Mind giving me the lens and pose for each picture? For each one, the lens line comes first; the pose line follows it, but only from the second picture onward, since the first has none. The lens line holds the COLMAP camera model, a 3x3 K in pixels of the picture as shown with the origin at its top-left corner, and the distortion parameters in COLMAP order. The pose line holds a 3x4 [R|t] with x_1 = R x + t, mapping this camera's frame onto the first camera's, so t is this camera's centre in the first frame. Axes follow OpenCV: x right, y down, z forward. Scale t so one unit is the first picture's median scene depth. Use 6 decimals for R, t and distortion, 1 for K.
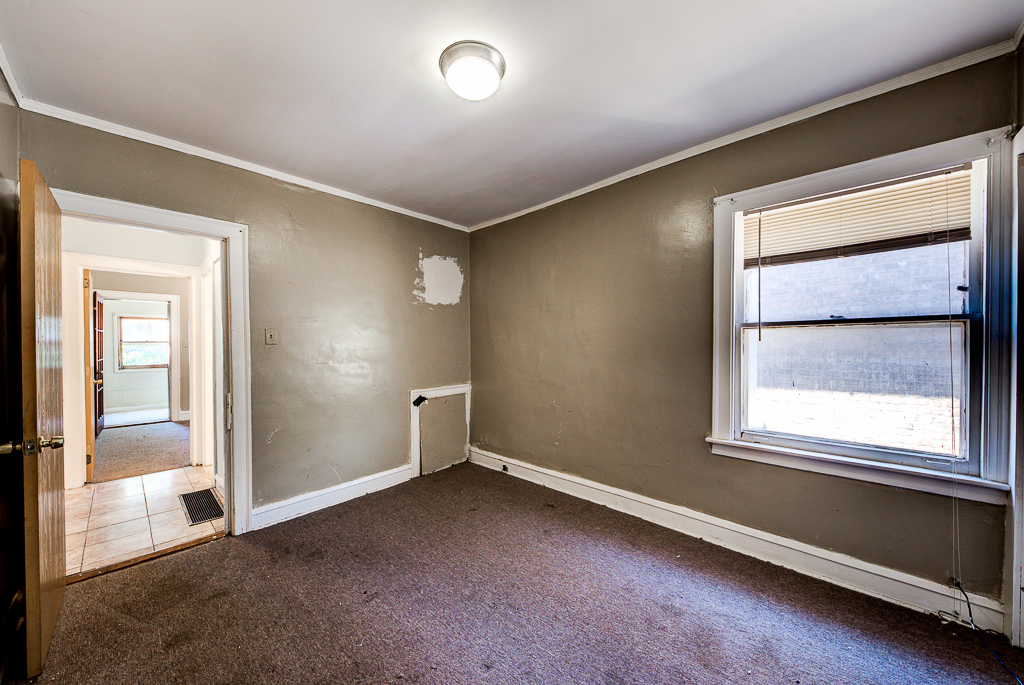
lens RADIAL K [[352.4, 0, 514.9], [0, 352.4, 350.4], [0, 0, 1]] dist [0.001768, -0.002962]
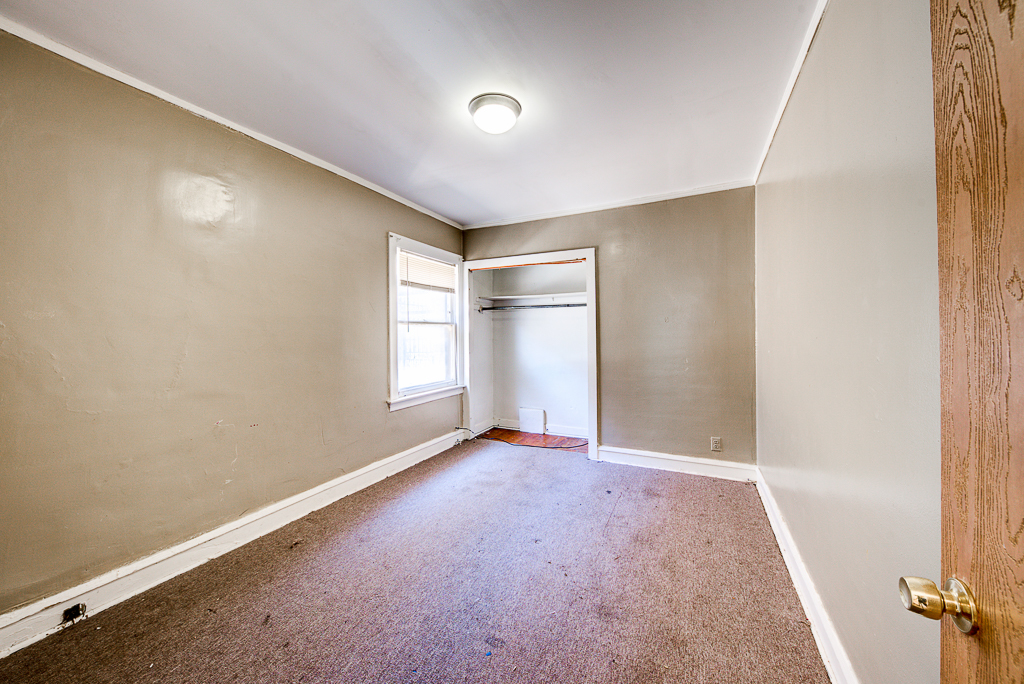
lens RADIAL K [[383.5, 0, 500.5], [0, 383.5, 332.7], [0, 0, 1]] dist [-0.002110, -0.000517]
pose [[-0.279821, 0.008245, 0.960017, -1.040869], [0.017665, 0.999838, -0.003439, -0.009455], [-0.959890, 0.015996, -0.279921, 1.007182]]
